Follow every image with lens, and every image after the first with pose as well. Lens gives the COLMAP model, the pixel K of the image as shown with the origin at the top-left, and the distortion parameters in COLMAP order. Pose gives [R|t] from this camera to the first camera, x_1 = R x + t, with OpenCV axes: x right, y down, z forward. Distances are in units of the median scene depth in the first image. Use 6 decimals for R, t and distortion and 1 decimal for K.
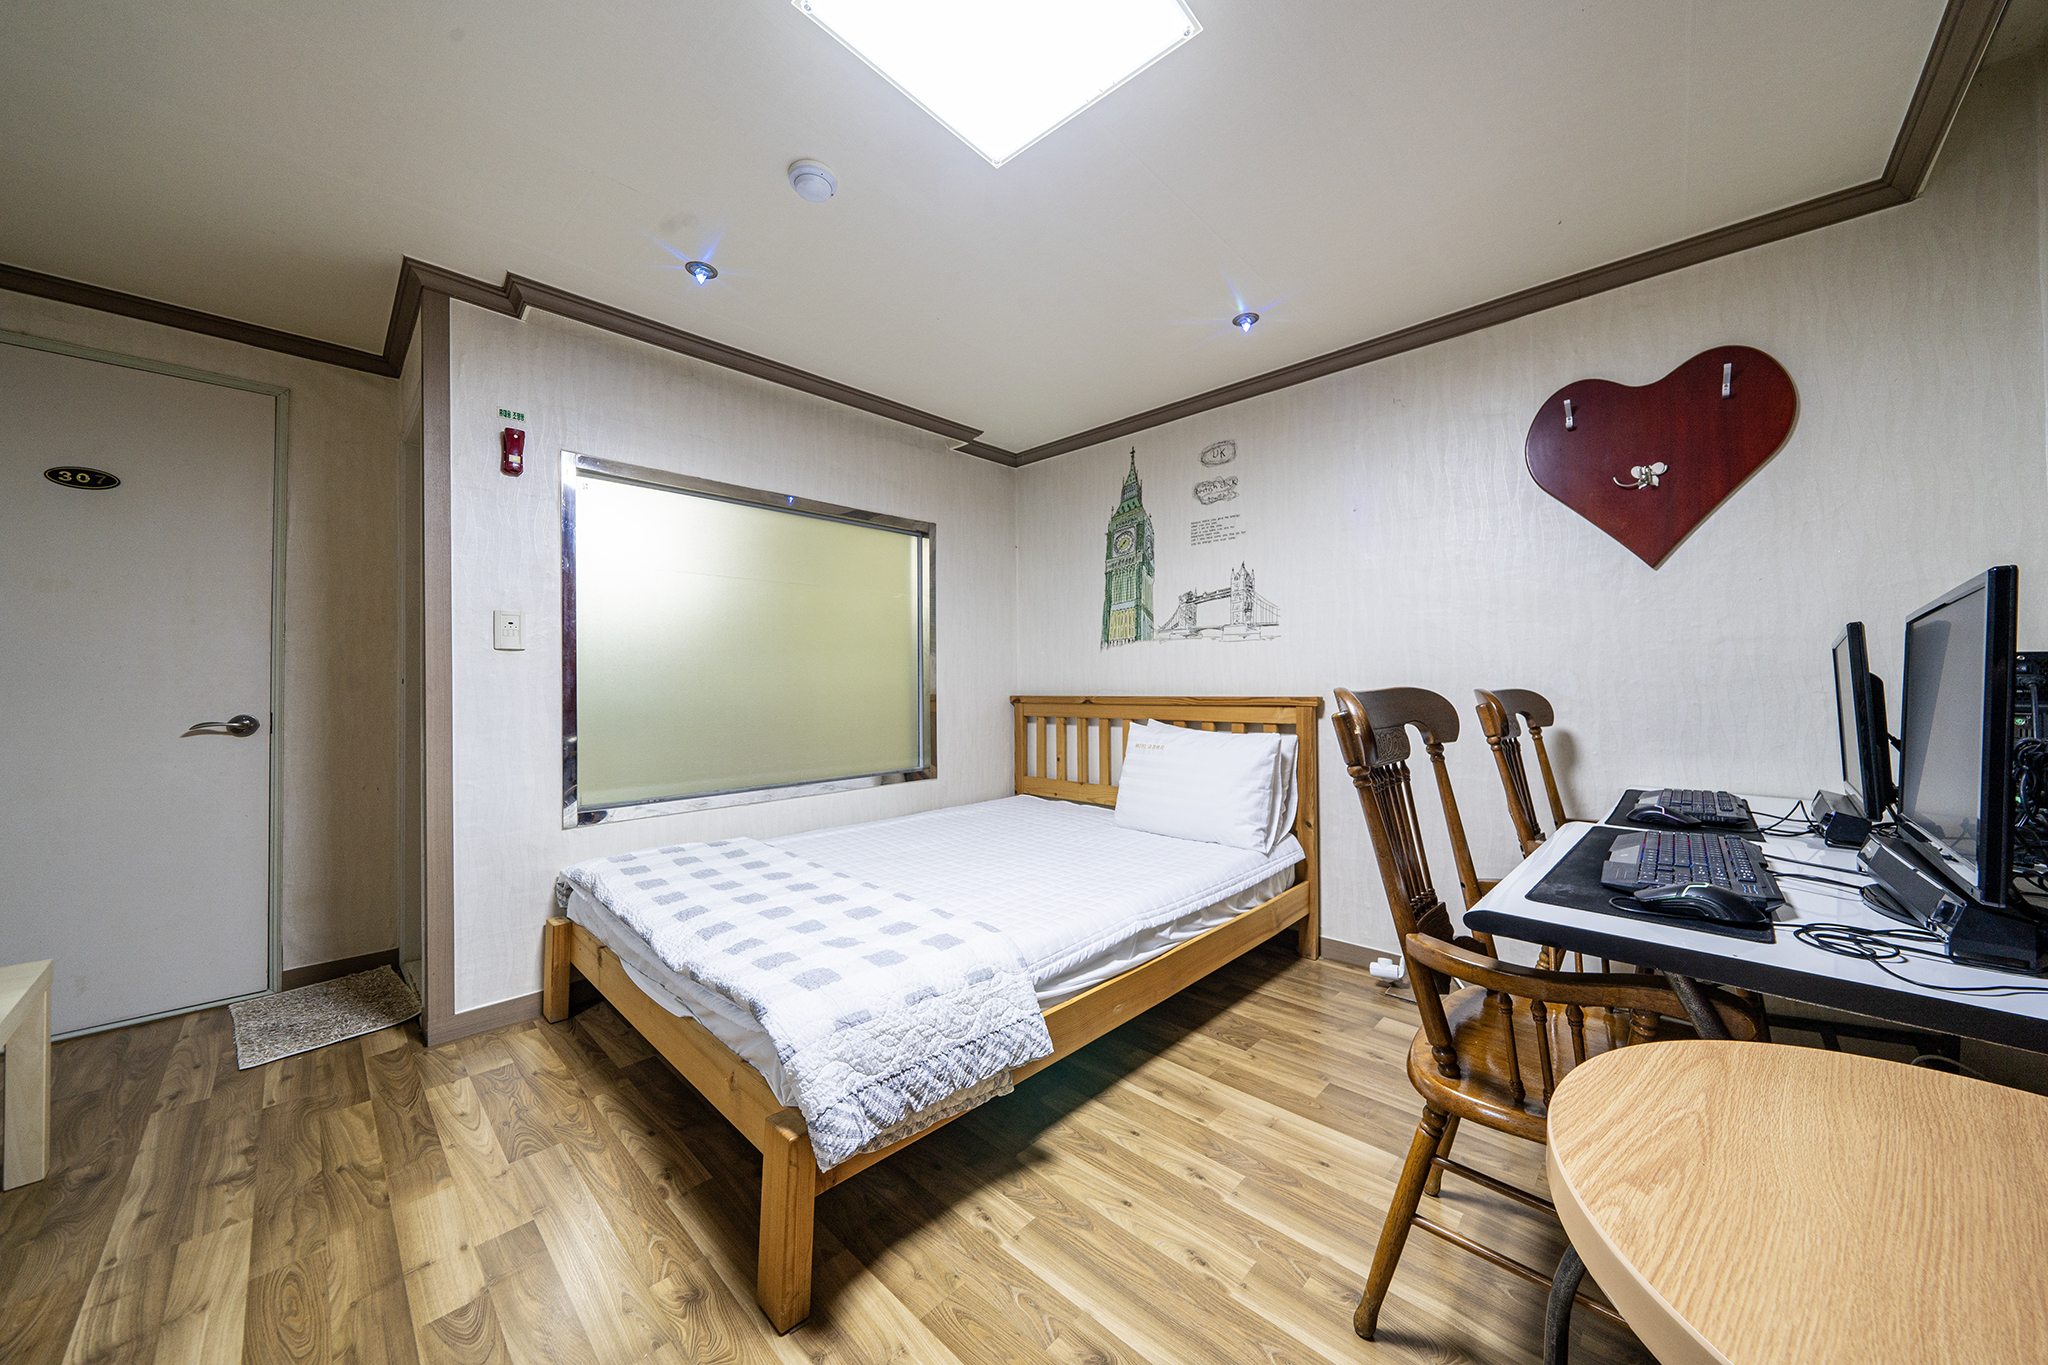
lens RADIAL K [[693.0, 0, 1032.5], [0, 693.0, 671.8], [0, 0, 1]] dist [-0.000263, 0.000025]
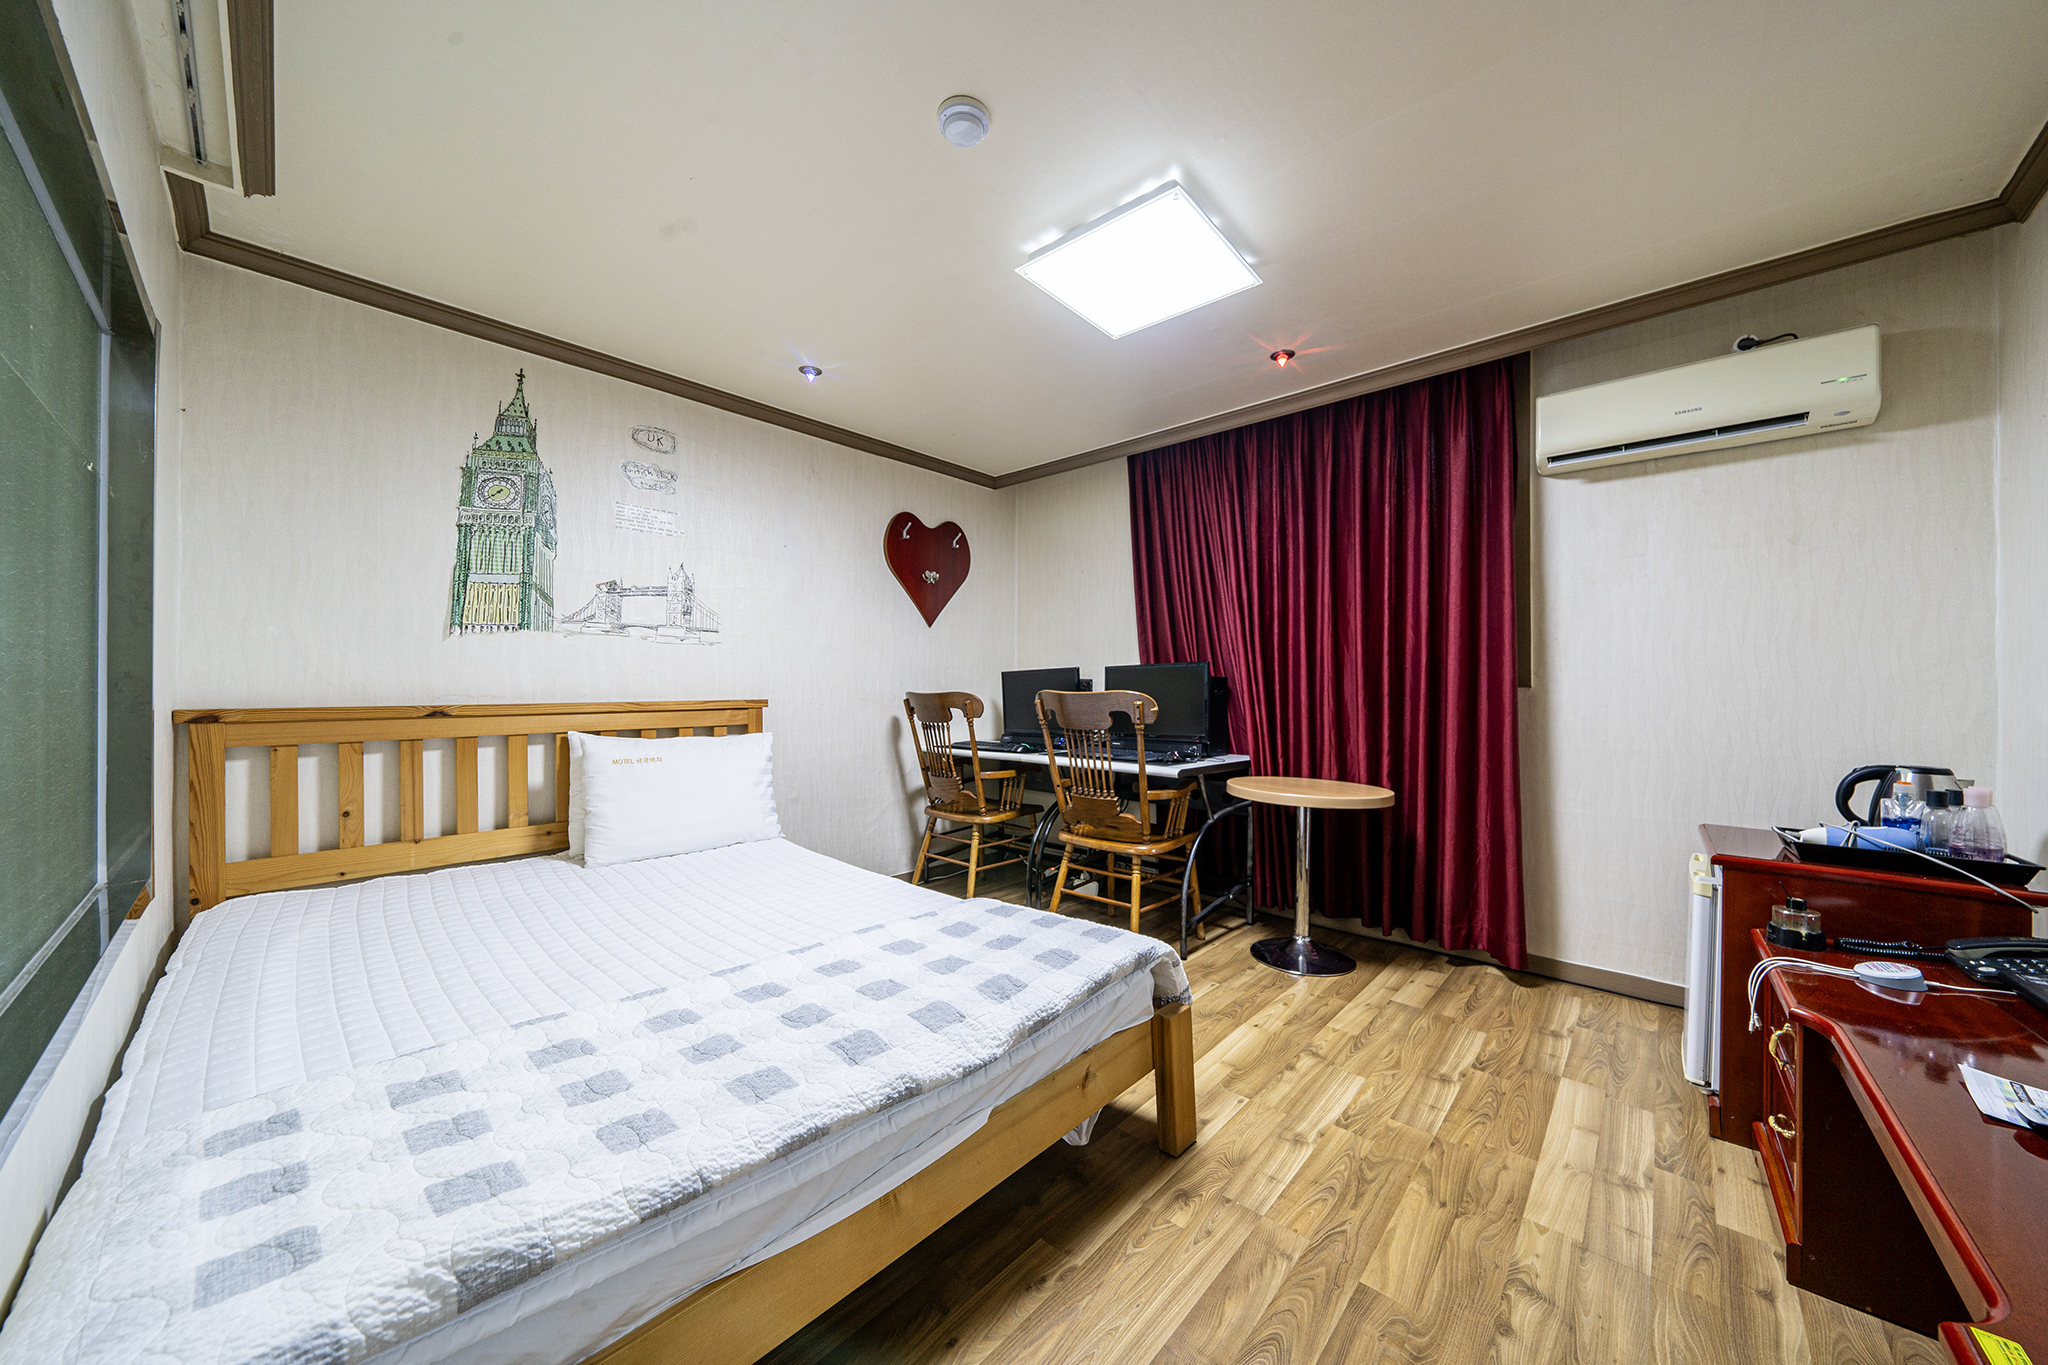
lens RADIAL K [[707.8, 0, 1015.9], [0, 707.8, 679.0], [0, 0, 1]] dist [-0.001522, -0.000135]
pose [[0.003381, 0.018840, 0.999817, -0.629955], [-0.018098, 0.999660, -0.018776, 0.013790], [-0.999831, -0.018031, 0.003721, 0.477479]]
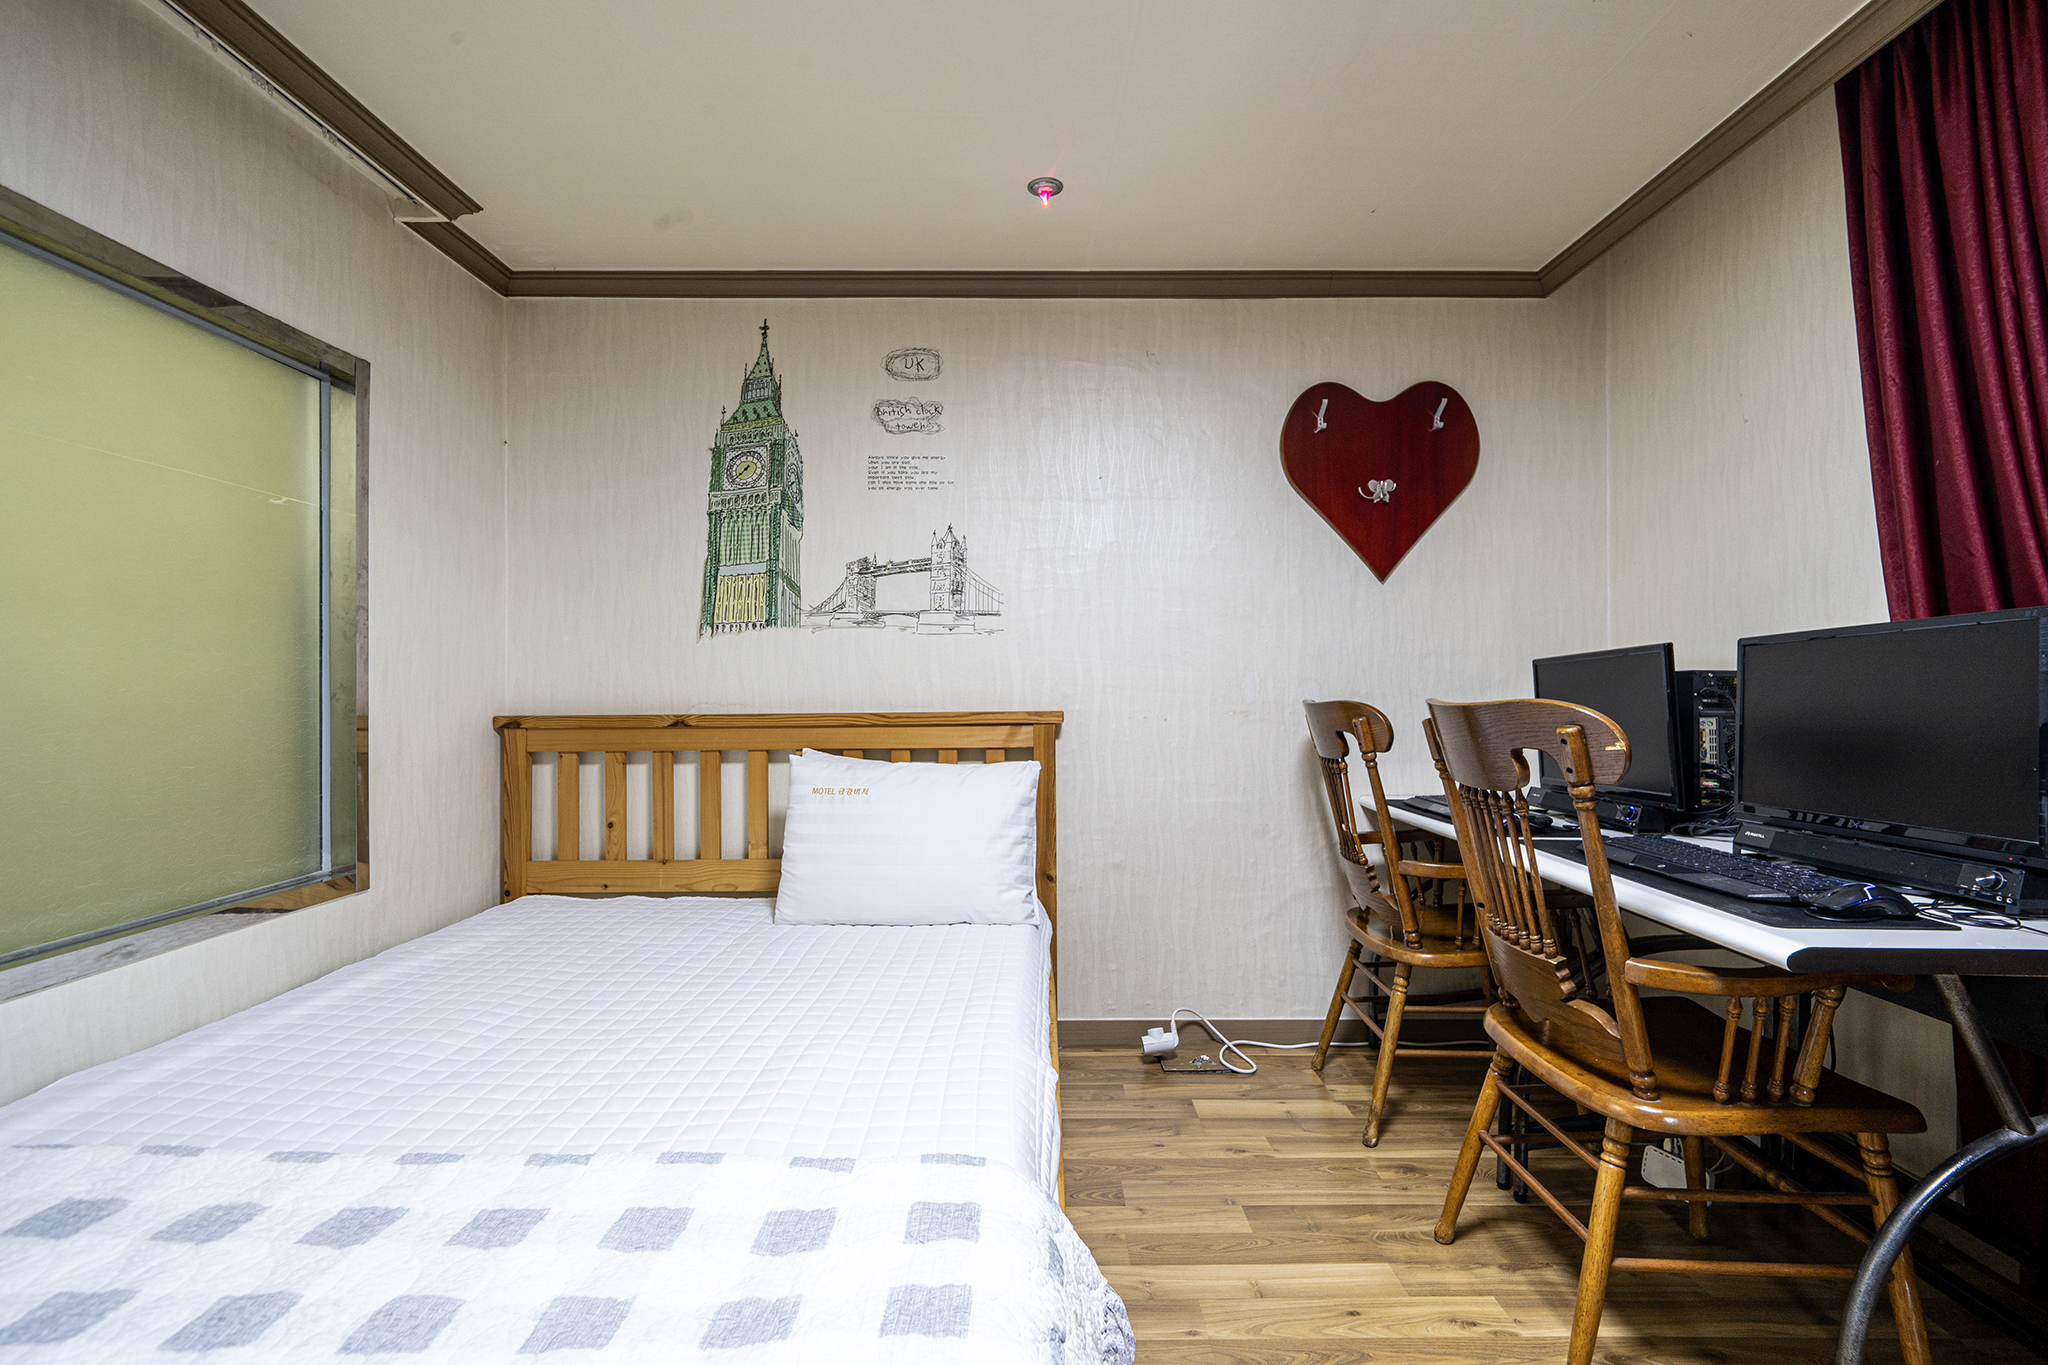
lens RADIAL K [[905.4, 0, 1024.0], [0, 905.4, 682.5], [0, 0, 1]] dist [0.001310, -0.000094]
pose [[0.729213, 0.009356, 0.684222, -0.255189], [-0.012878, 0.999917, 0.000052, 0.003954], [-0.684165, -0.008849, 0.729273, 0.240848]]
